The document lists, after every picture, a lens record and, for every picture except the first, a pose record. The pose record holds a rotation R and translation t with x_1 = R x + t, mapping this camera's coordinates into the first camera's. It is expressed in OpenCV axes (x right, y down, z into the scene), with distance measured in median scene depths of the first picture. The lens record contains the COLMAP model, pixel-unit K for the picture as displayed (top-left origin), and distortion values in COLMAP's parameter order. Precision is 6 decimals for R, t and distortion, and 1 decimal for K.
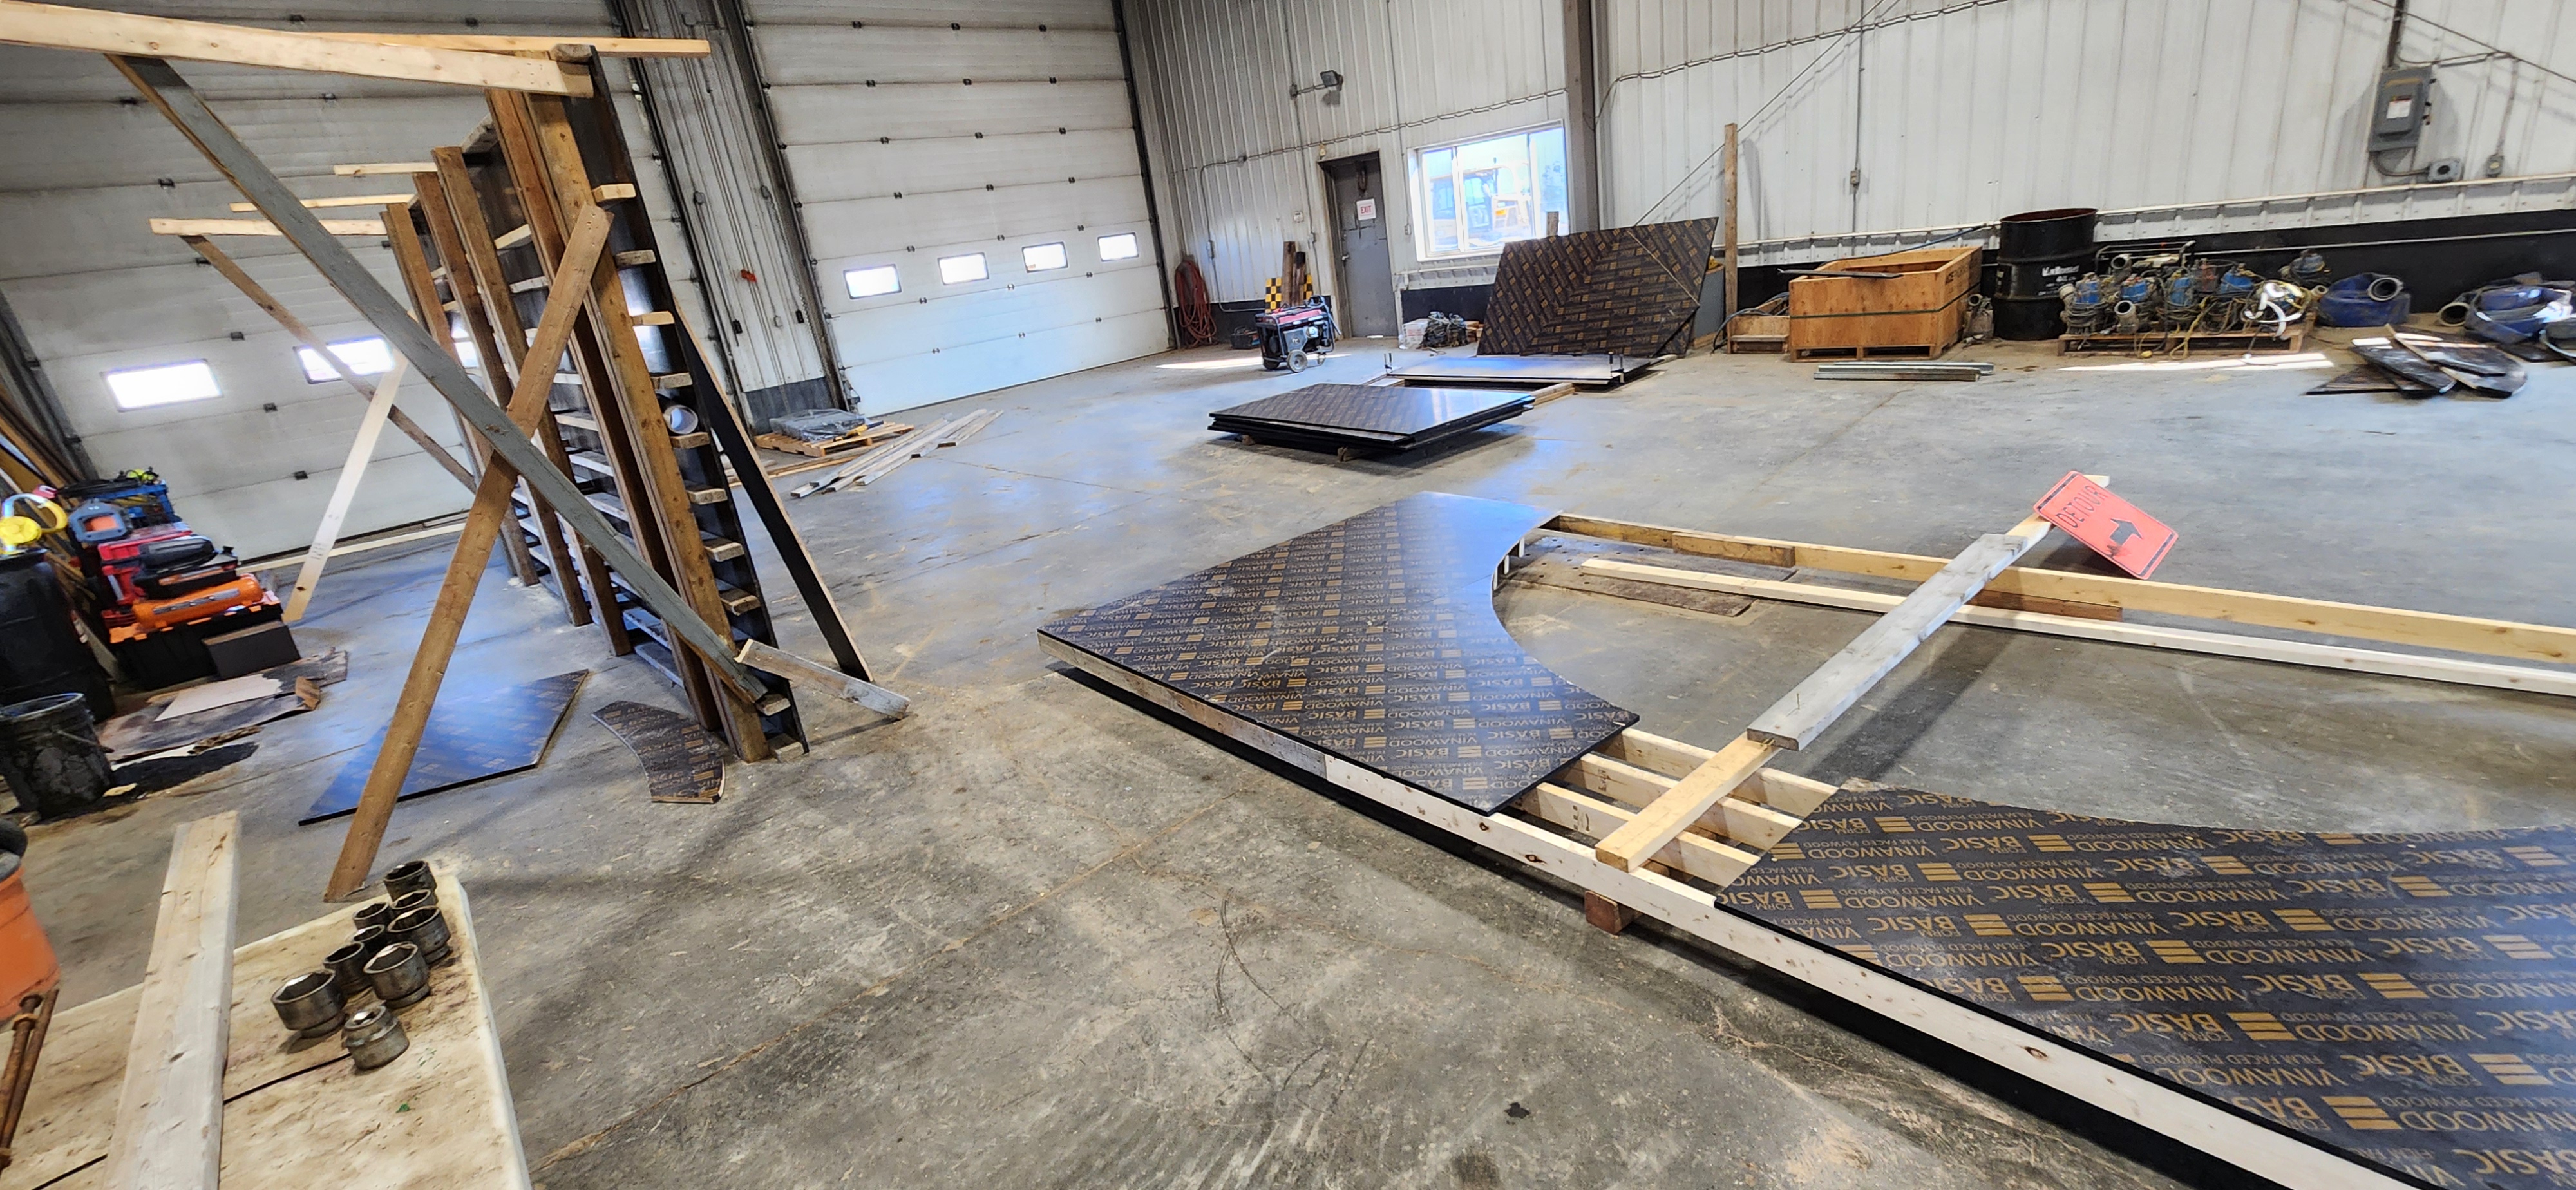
lens RADIAL K [[999.8, 0, 1288.0], [0, 999.8, 595.0], [0, 0, 1]] dist [-0.020632, 0.003400]
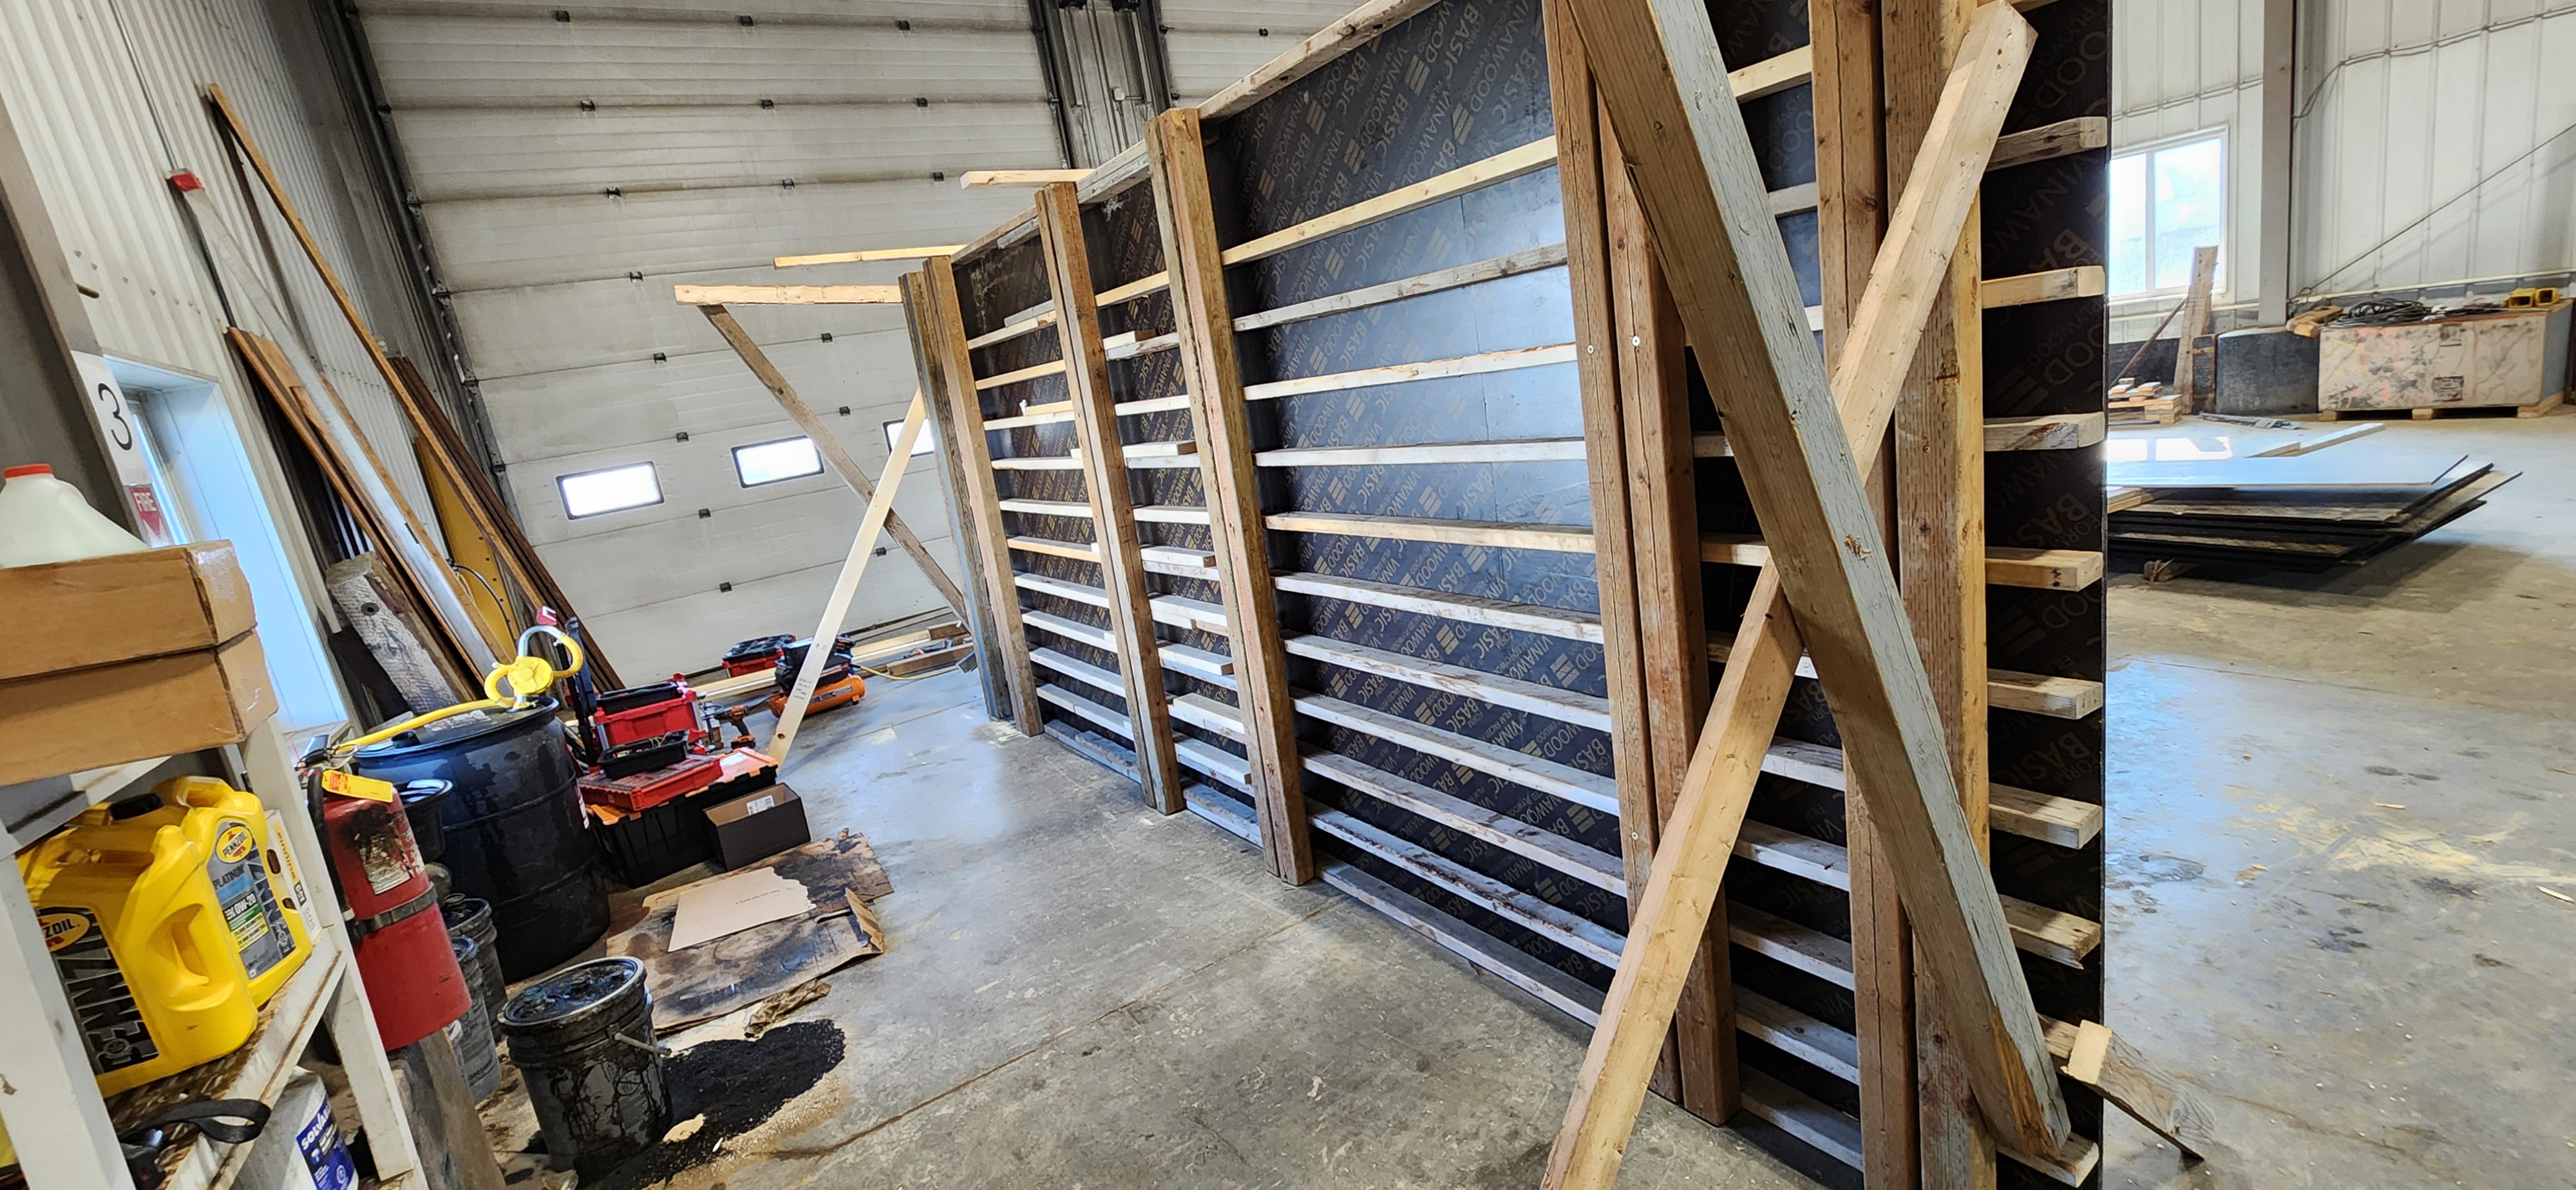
lens RADIAL K [[999.8, 0, 1288.0], [0, 999.8, 595.0], [0, 0, 1]] dist [-0.020632, 0.003400]
pose [[0.983245, 0.005907, -0.182193, -0.503292], [-0.024566, 0.994651, -0.100326, -0.054681], [0.180626, 0.103121, 0.978131, 0.304114]]
